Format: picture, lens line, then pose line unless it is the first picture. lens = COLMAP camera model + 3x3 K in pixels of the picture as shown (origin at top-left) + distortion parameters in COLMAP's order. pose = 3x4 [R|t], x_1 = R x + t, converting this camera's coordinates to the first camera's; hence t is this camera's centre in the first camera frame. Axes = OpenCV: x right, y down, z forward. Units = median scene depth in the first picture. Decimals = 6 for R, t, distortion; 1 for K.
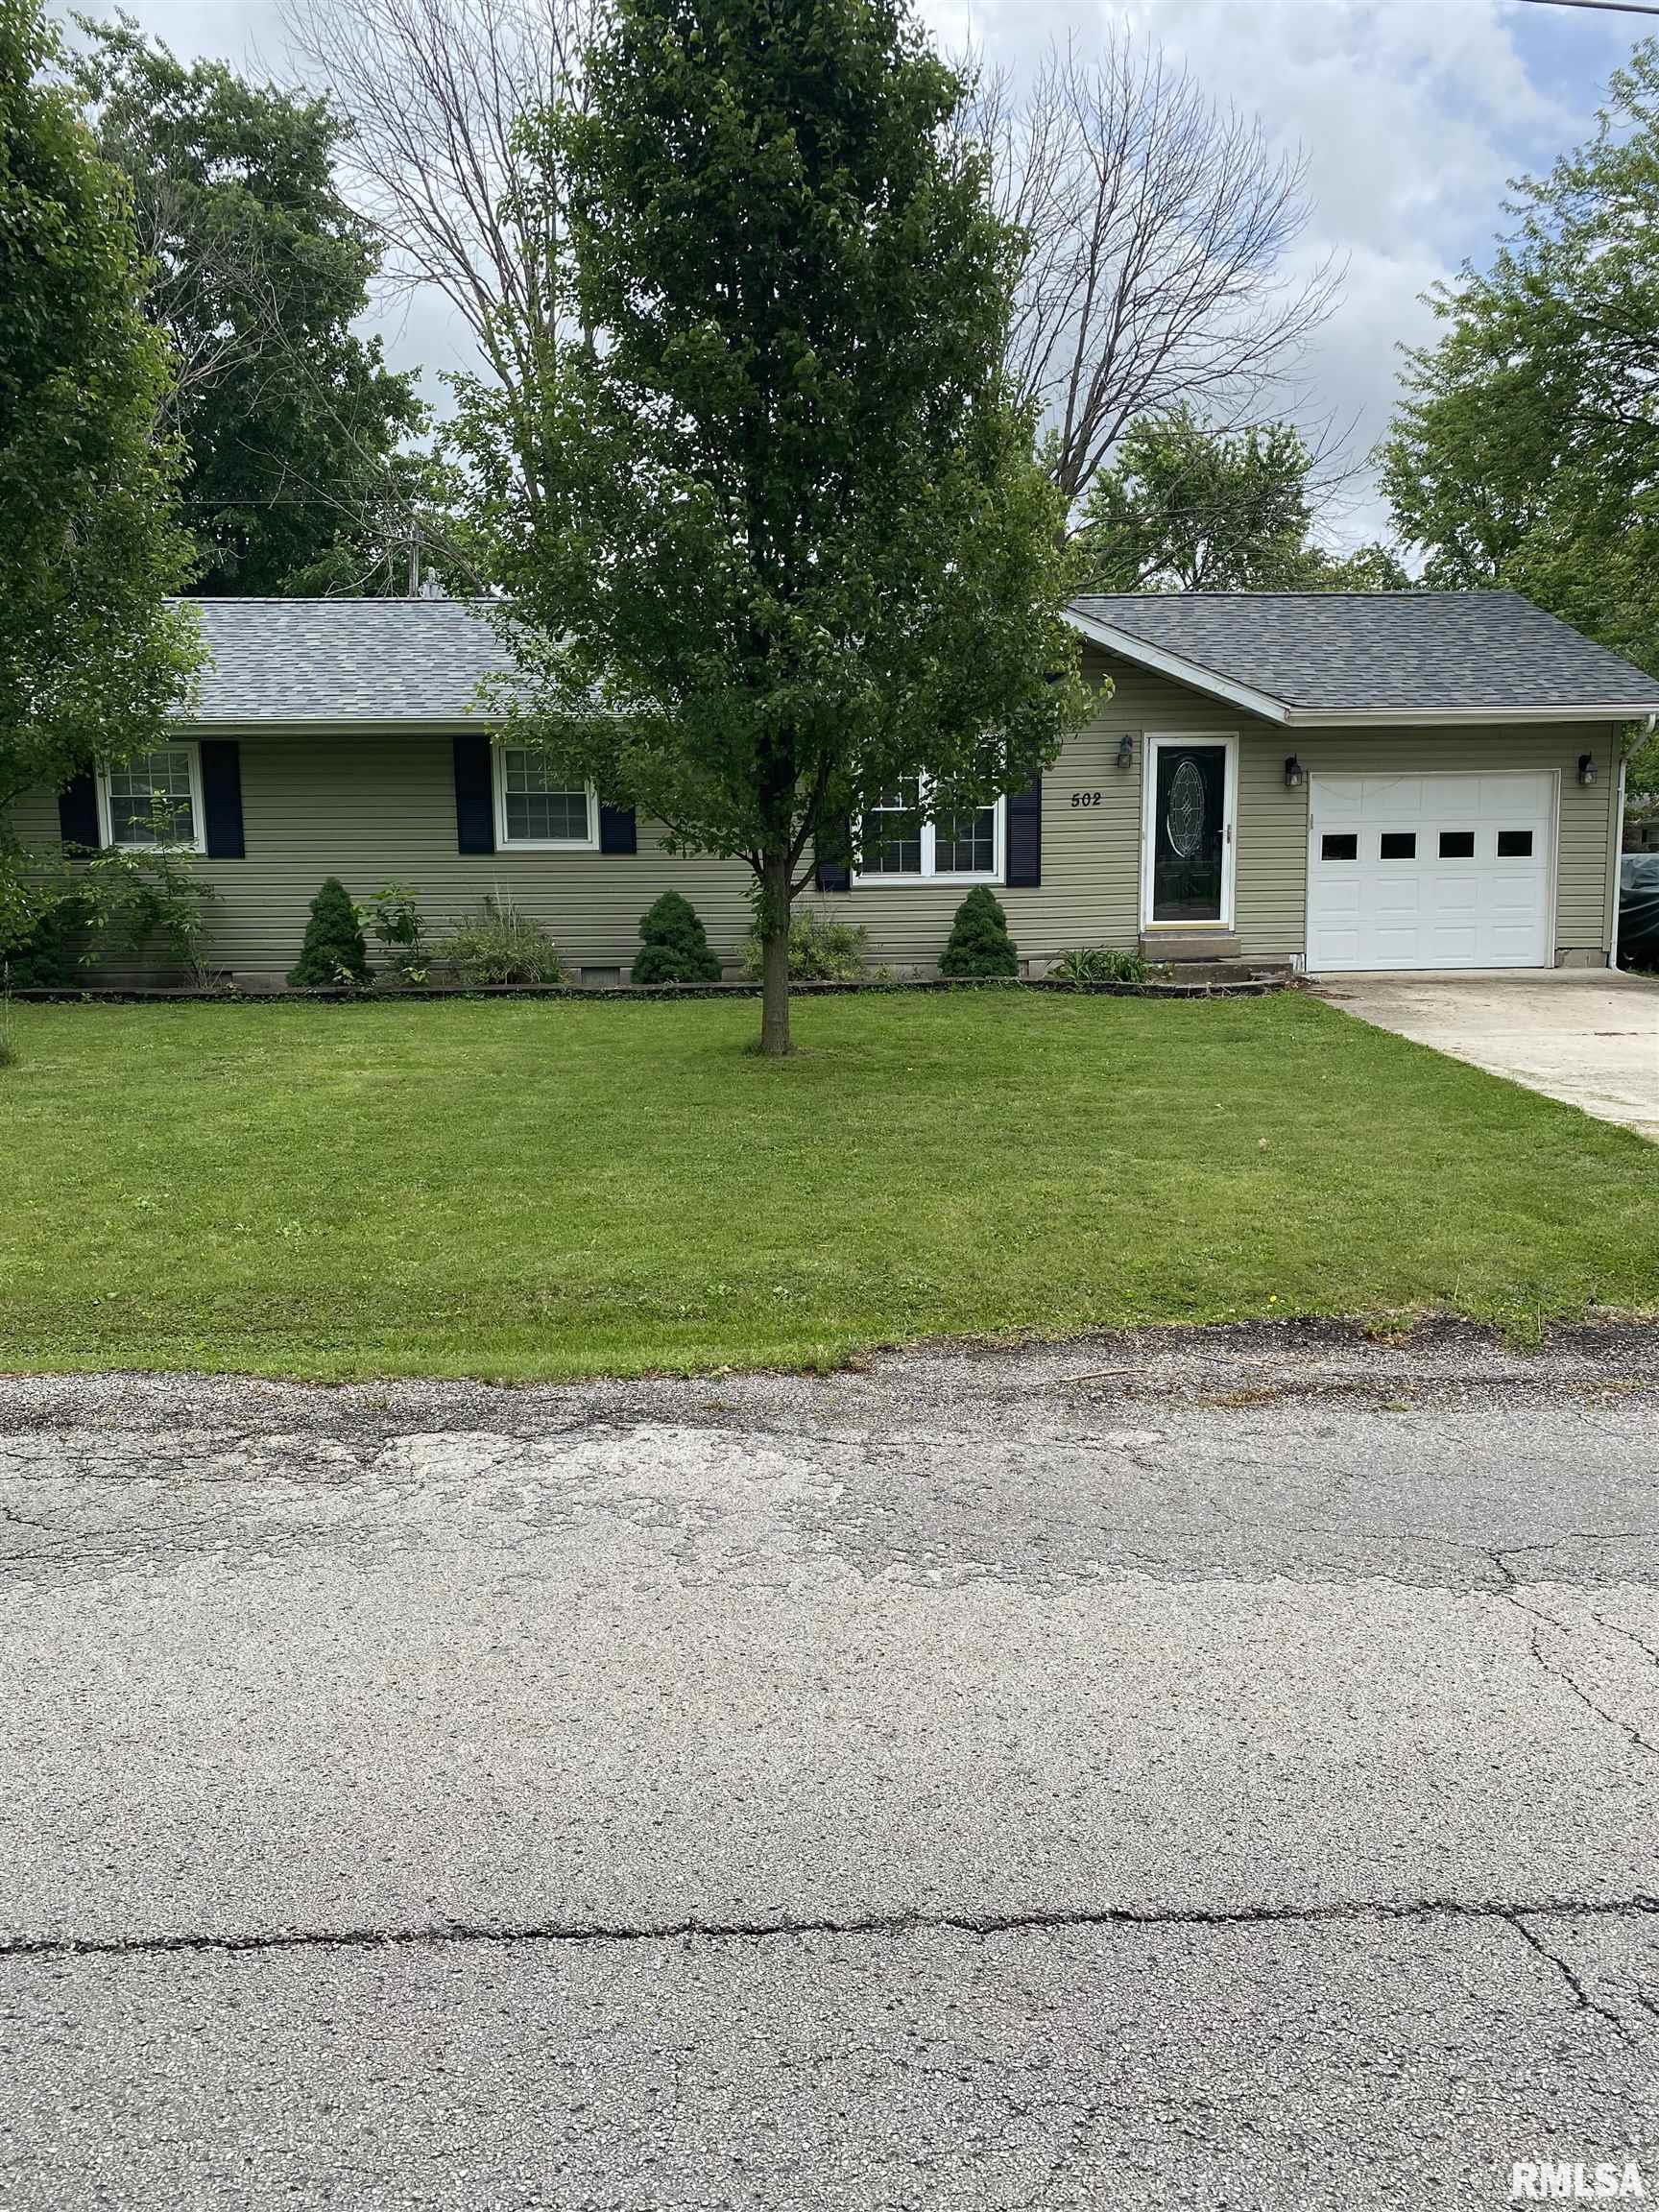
lens RADIAL K [[1690.3, 0, 829.5], [0, 1690.3, 1106.0], [0, 0, 1]] dist [0.040577, -0.003526]
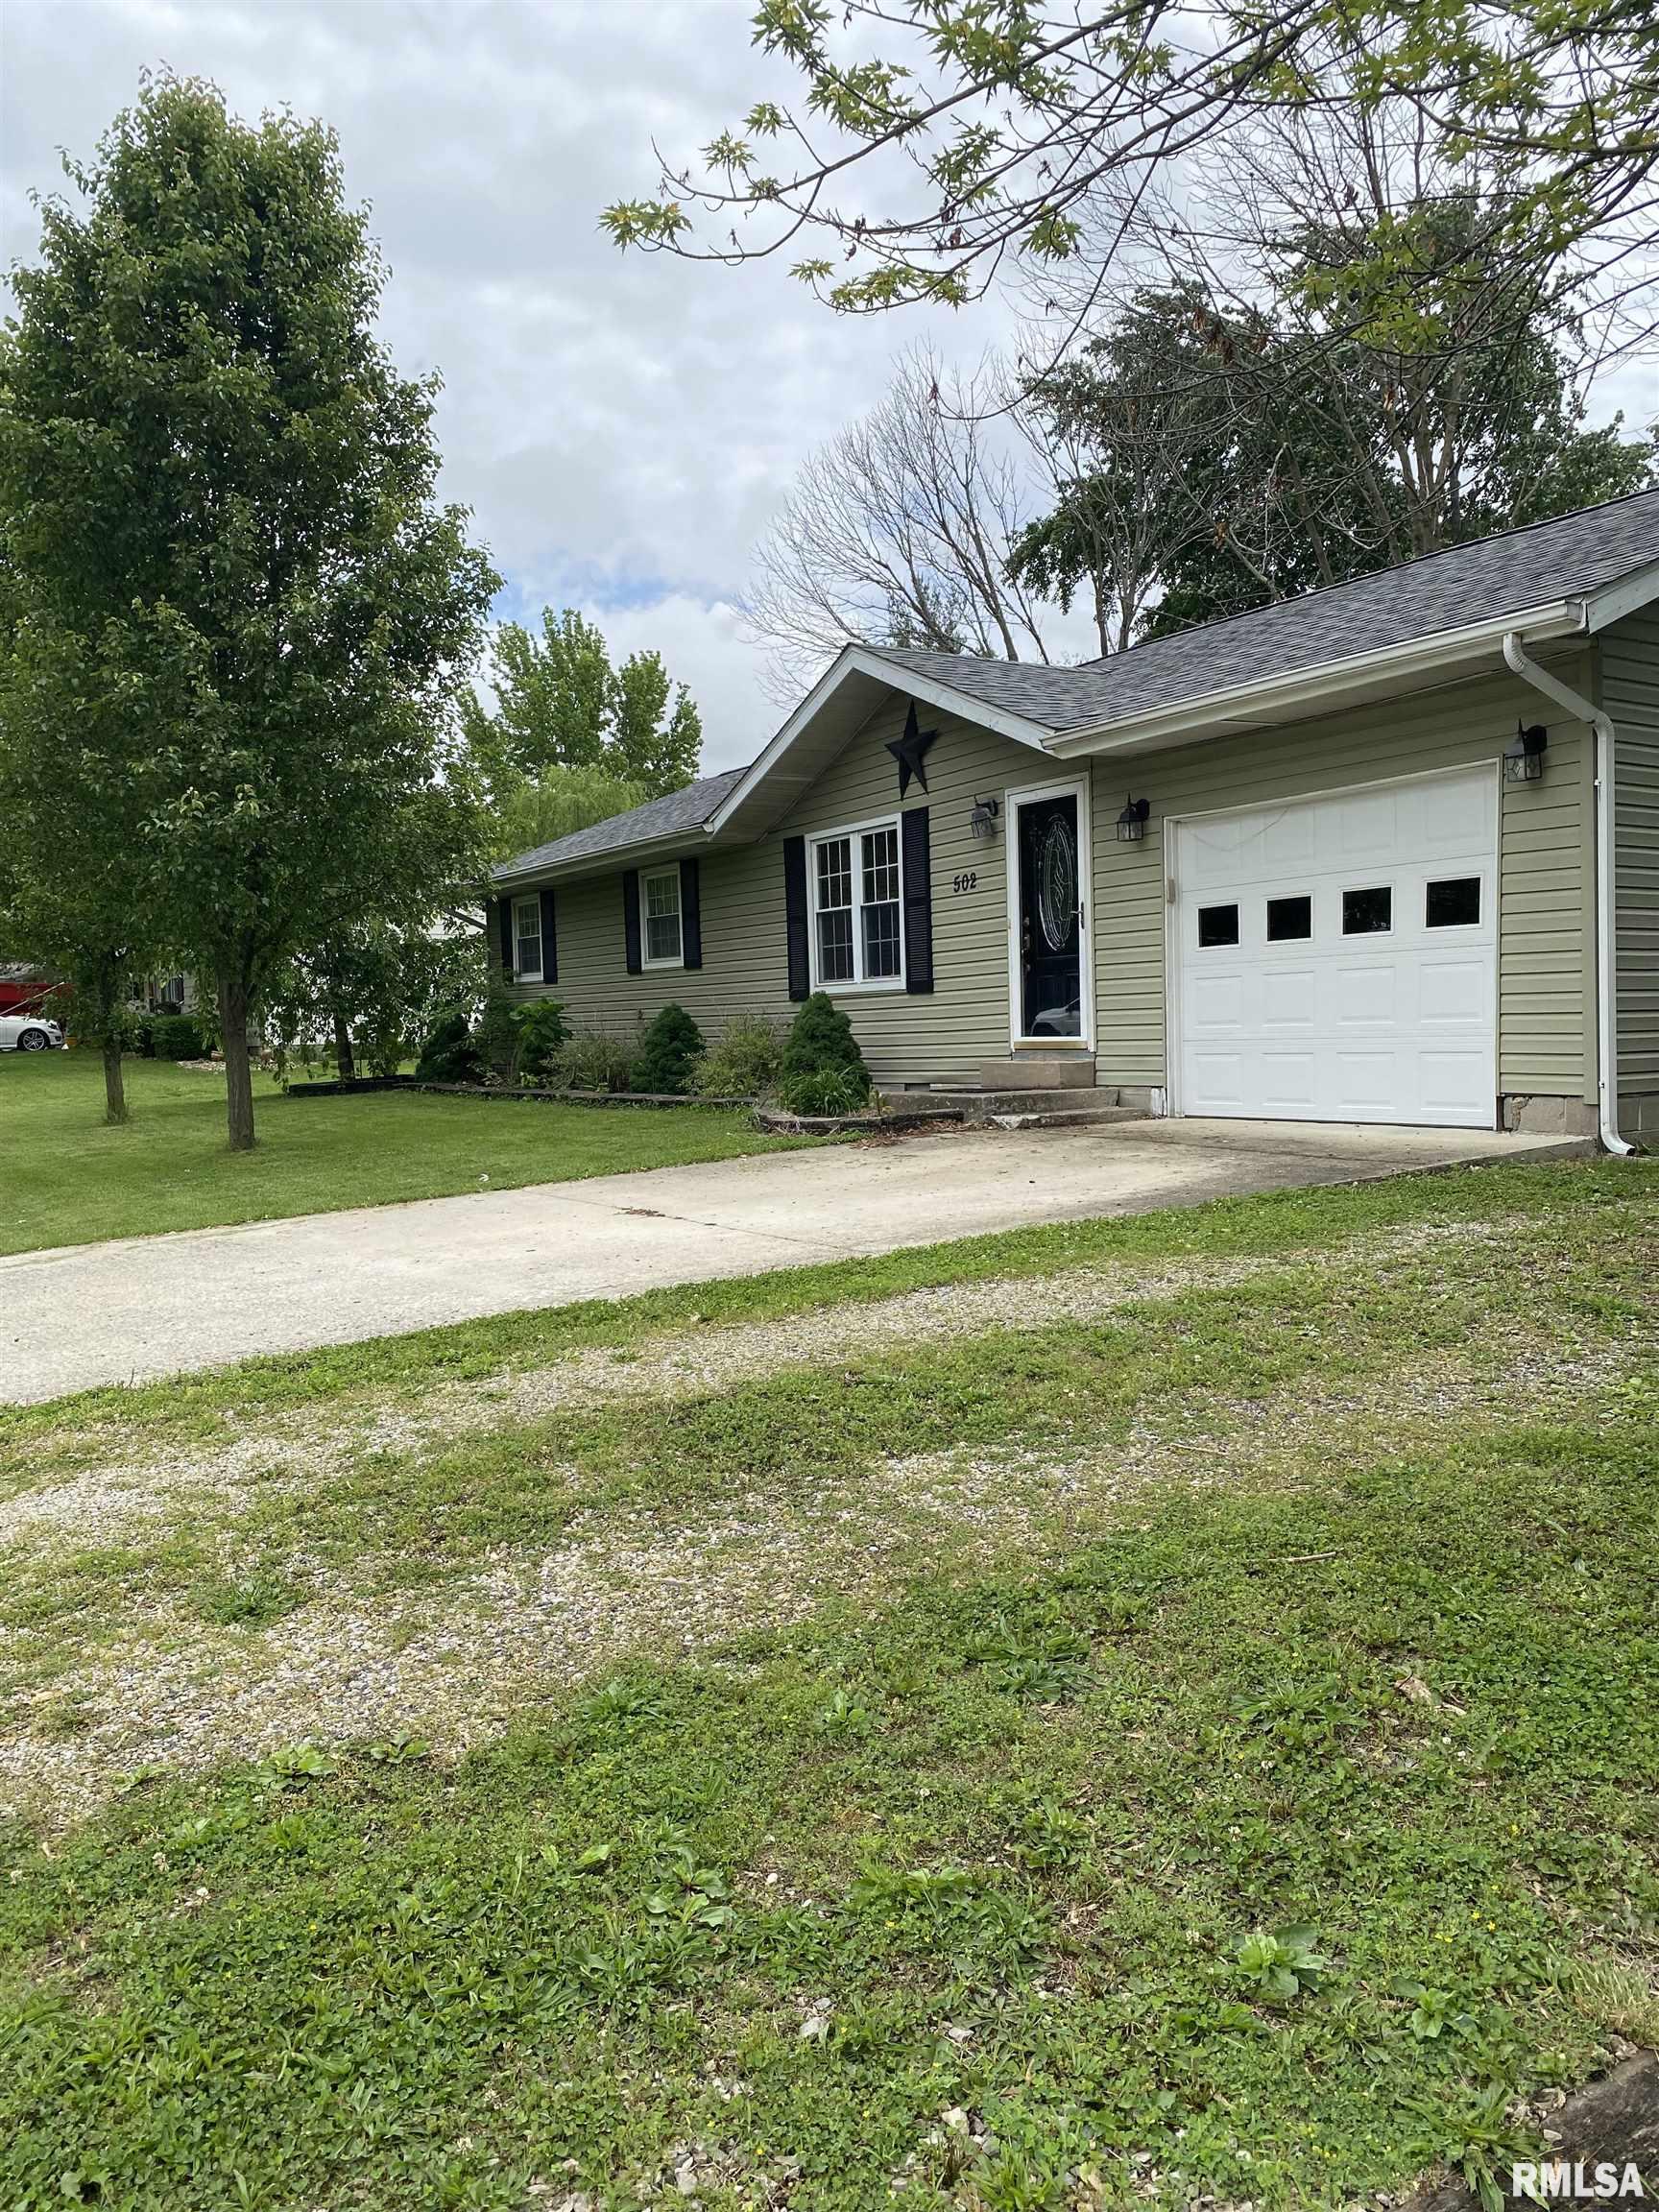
lens RADIAL K [[1690.3, 0, 829.5], [0, 1690.3, 1106.0], [0, 0, 1]] dist [0.040577, -0.003526]
pose [[0.473490, 0.040333, -0.879875, 0.811303], [-0.106050, 0.994294, -0.011491, -0.061729], [0.874392, 0.098751, 0.475066, 0.577995]]
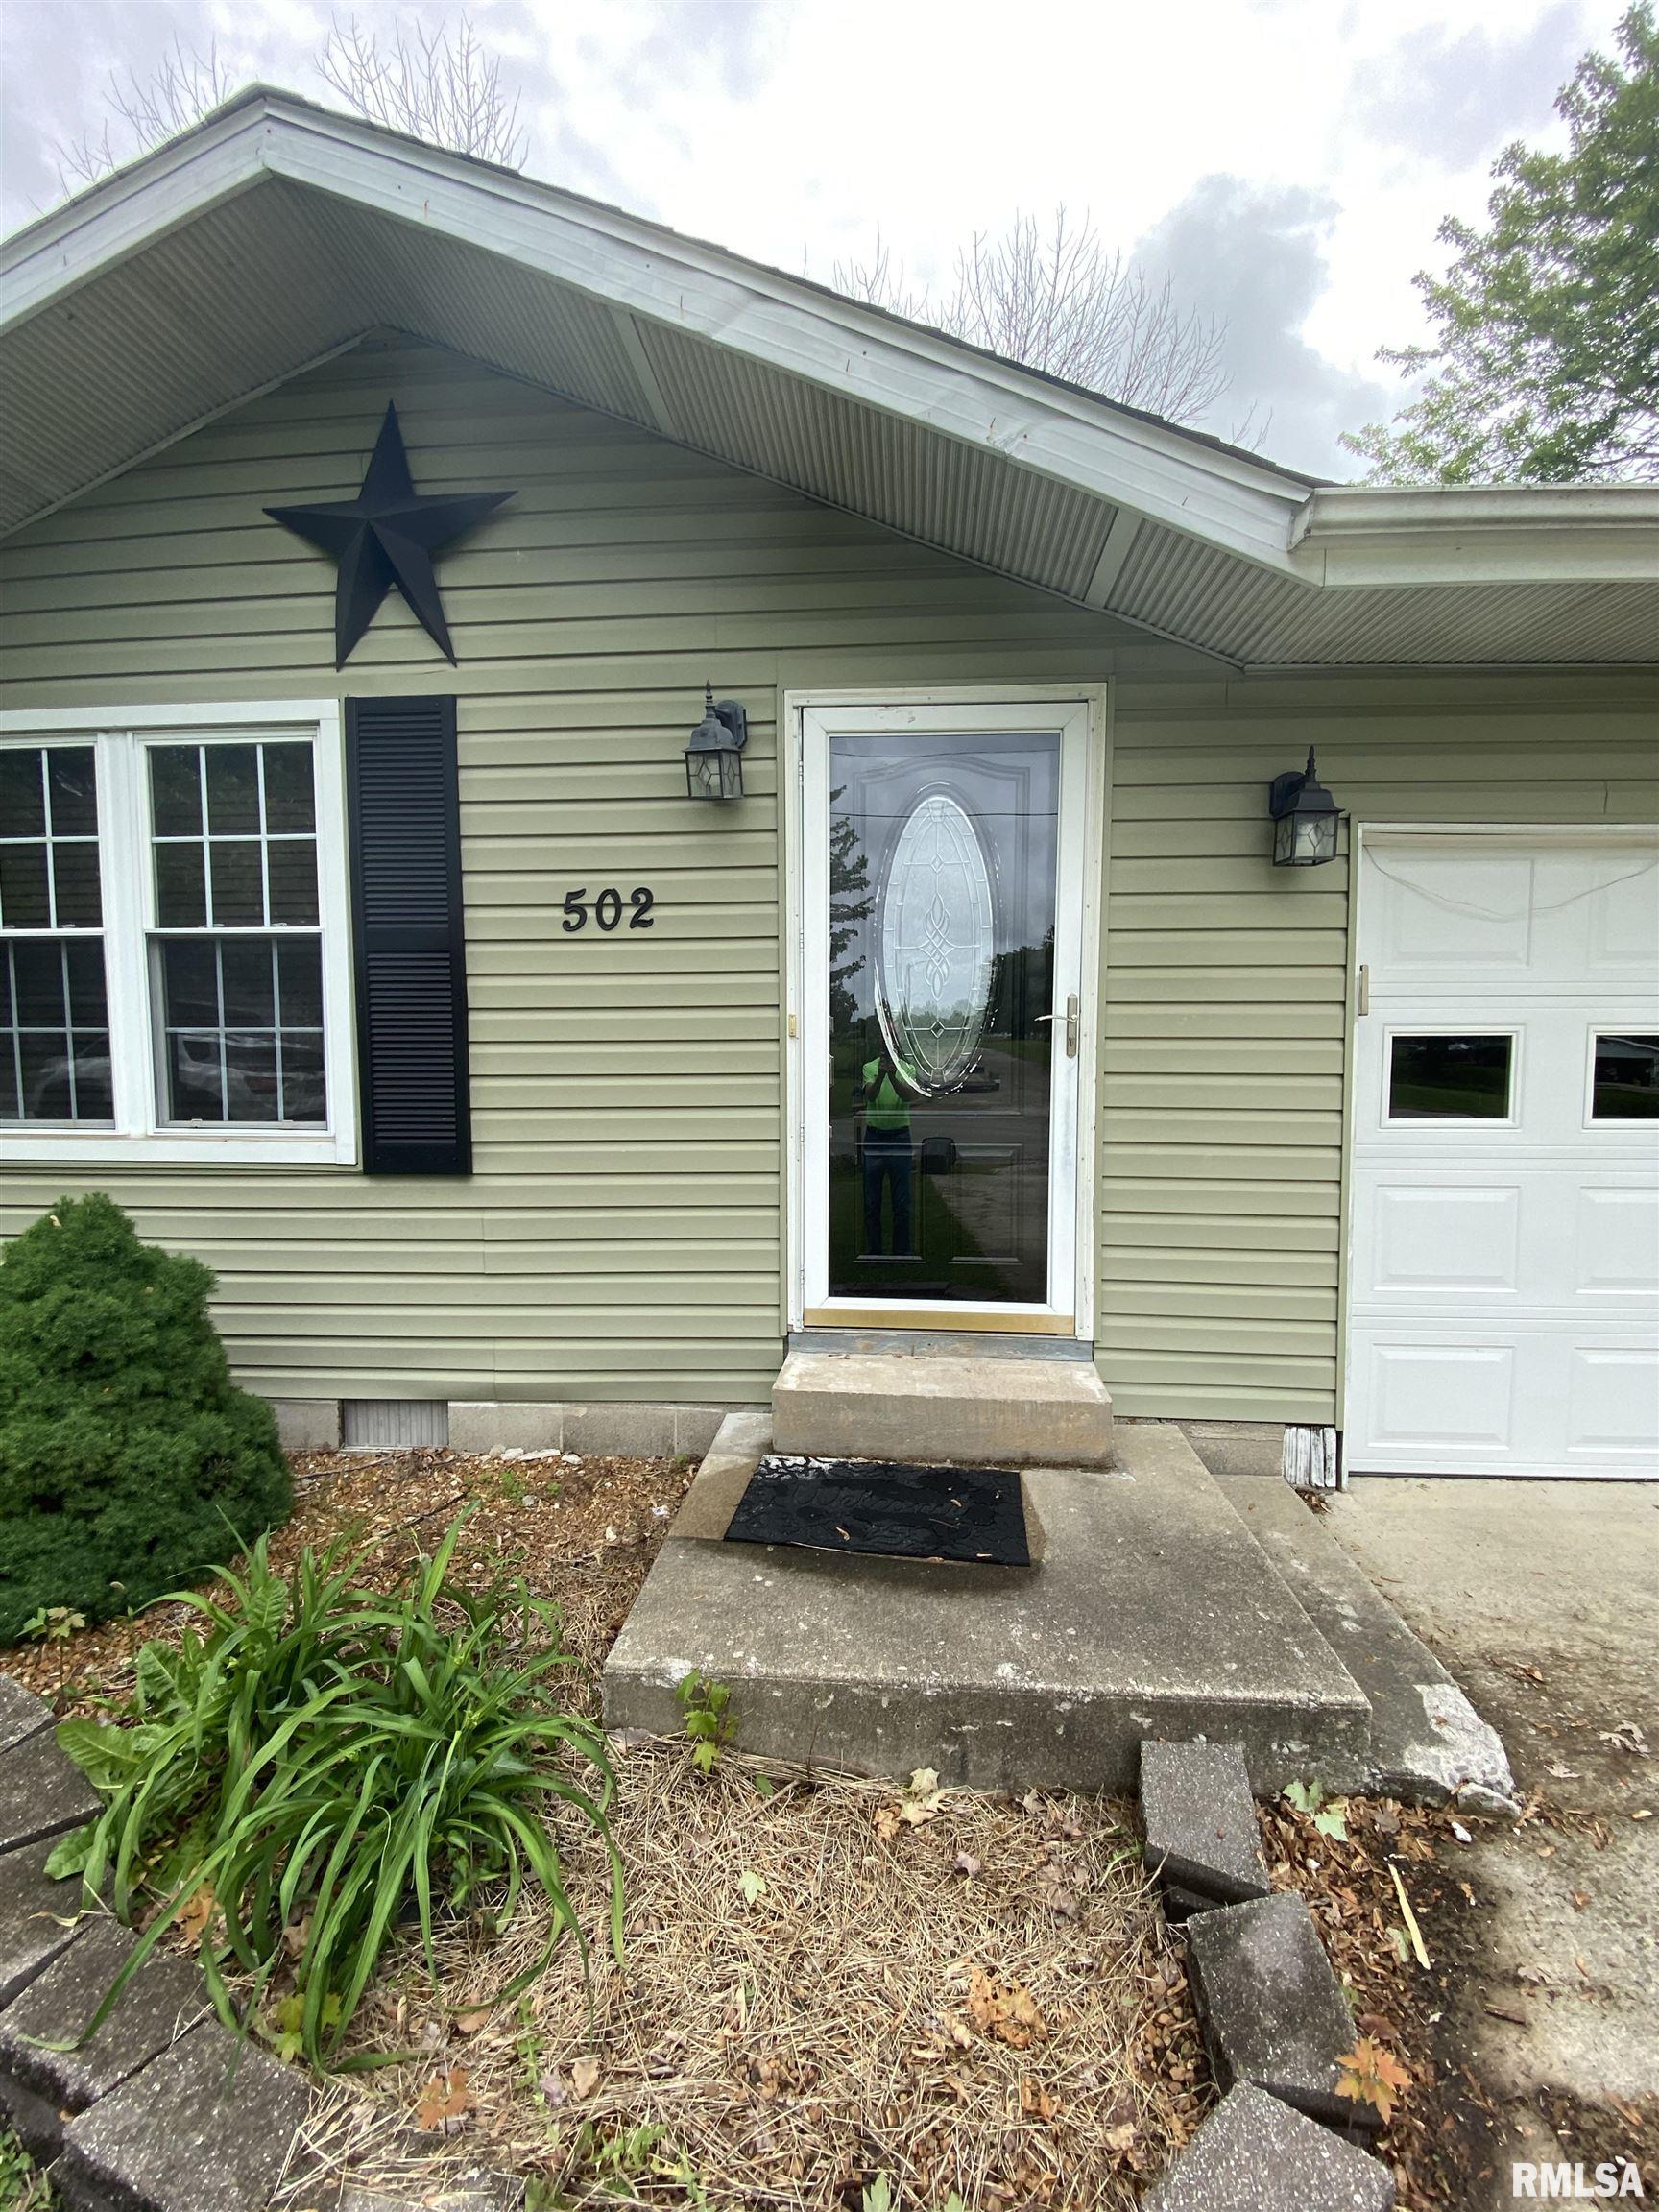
lens RADIAL K [[830.9, 0, 829.5], [0, 830.9, 1106.0], [0, 0, 1]] dist [0.001216, 0.000063]
pose [[0.990856, 0.028808, -0.131810, 0.212513], [-0.037882, 0.997043, -0.066856, -0.134714], [0.129495, 0.071238, 0.989018, 0.849192]]
